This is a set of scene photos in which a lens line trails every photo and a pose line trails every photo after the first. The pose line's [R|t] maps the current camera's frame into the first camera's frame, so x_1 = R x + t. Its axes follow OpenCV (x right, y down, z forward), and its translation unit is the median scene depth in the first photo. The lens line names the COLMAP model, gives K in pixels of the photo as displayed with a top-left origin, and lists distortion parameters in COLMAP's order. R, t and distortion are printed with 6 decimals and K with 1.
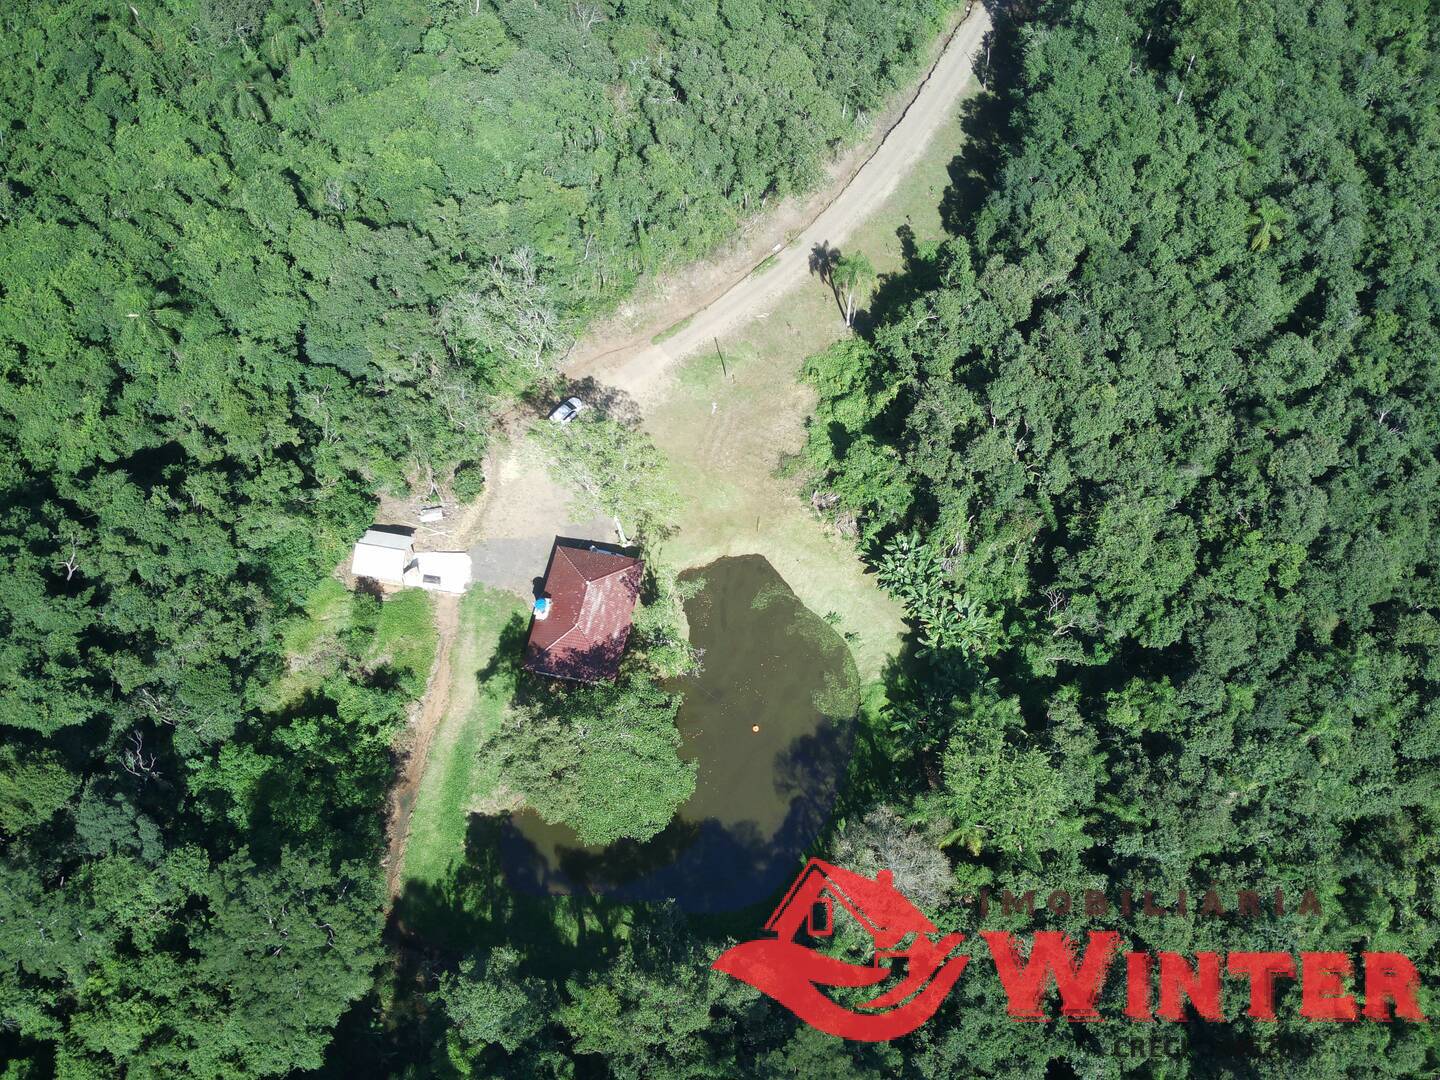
lens RADIAL K [[1258.5, 0, 729.8], [0, 1258.5, 572.5], [0, 0, 1]] dist [0.084081, -0.188328]
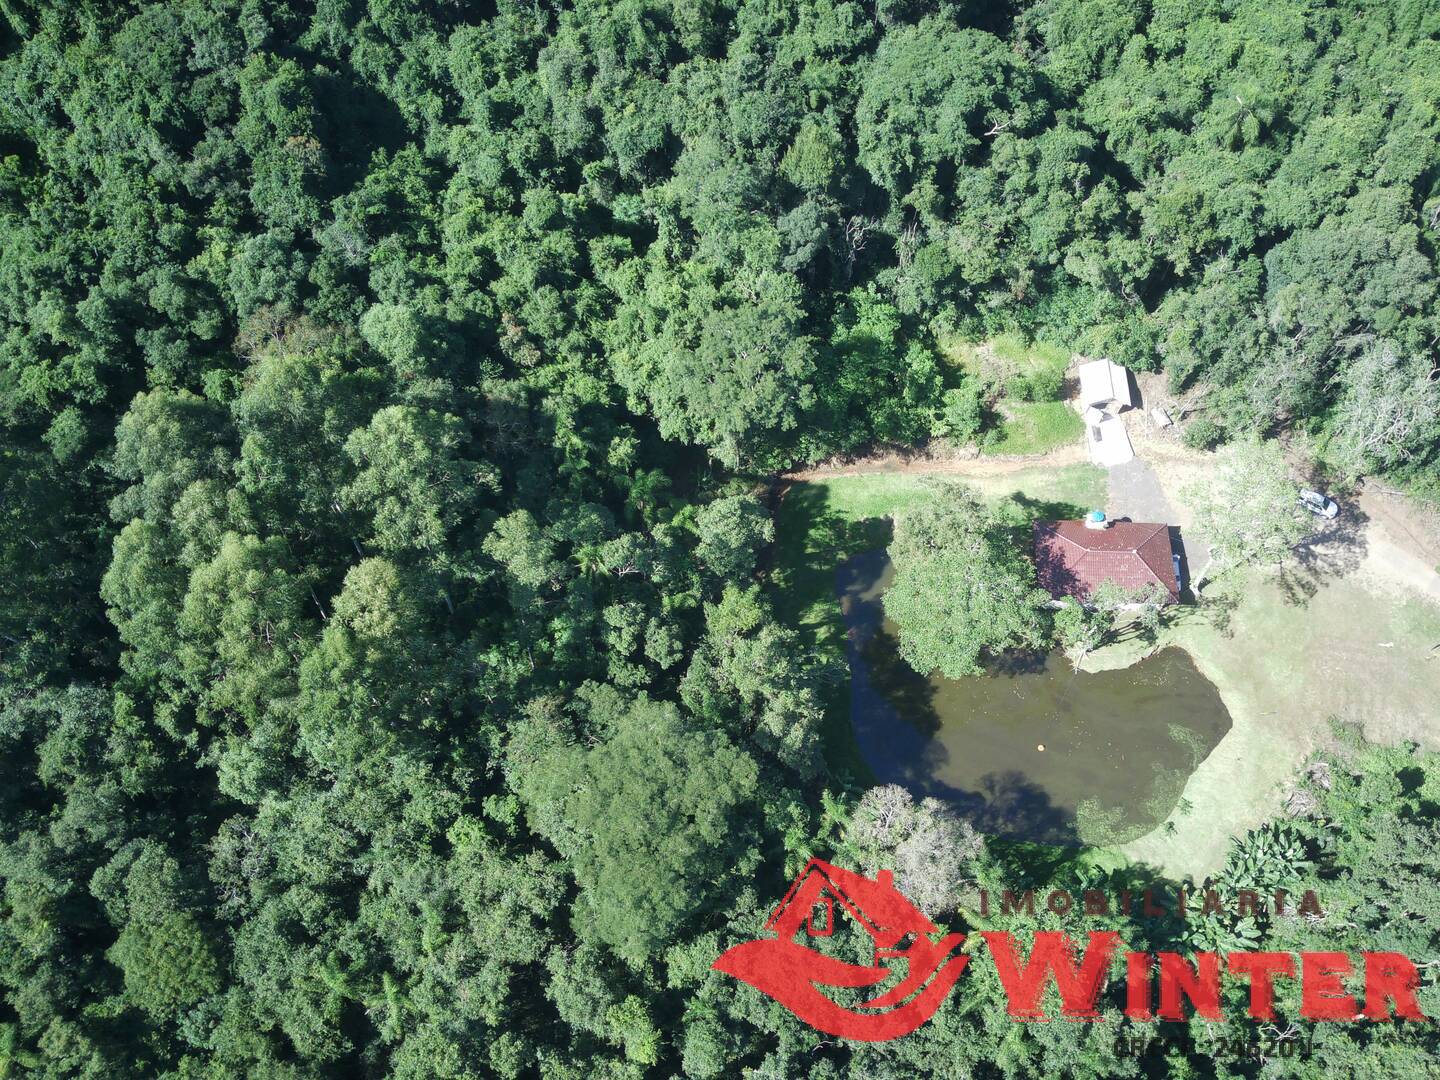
lens RADIAL K [[1258.5, 0, 729.8], [0, 1258.5, 572.5], [0, 0, 1]] dist [0.084081, -0.188328]
pose [[0.174345, 0.883526, -0.434724, 0.299716], [-0.888412, 0.331533, 0.317506, -0.021316], [0.424650, 0.330858, 0.842737, 0.008617]]
